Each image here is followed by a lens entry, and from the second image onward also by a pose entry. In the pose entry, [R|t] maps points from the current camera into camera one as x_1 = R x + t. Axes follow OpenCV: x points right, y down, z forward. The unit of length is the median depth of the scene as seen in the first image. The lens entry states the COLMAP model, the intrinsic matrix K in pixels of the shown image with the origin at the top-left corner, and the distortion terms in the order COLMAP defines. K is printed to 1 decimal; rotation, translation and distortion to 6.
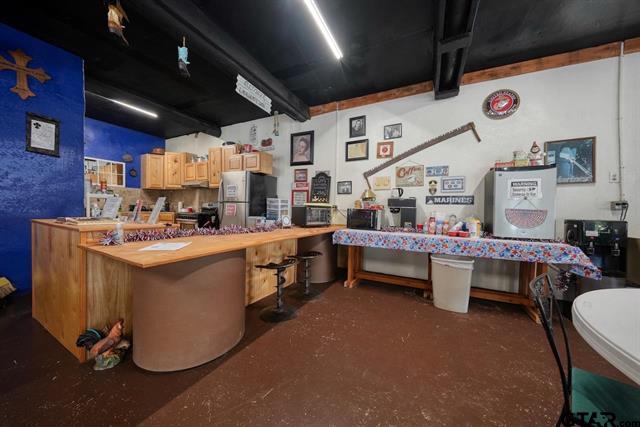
lens RADIAL K [[215.2, 0, 320.0], [0, 215.2, 213.5], [0, 0, 1]] dist [-0.000112, 0.000172]
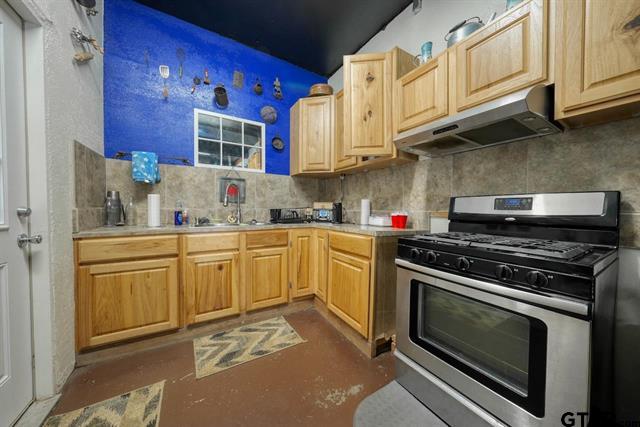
lens RADIAL K [[215.2, 0, 320.0], [0, 215.2, 213.5], [0, 0, 1]] dist [-0.000112, 0.000172]
pose [[0.853881, -0.007794, -0.520409, -0.547326], [0.009242, 0.999957, 0.000188, -0.029974], [0.520386, -0.004970, 0.853917, 0.647872]]
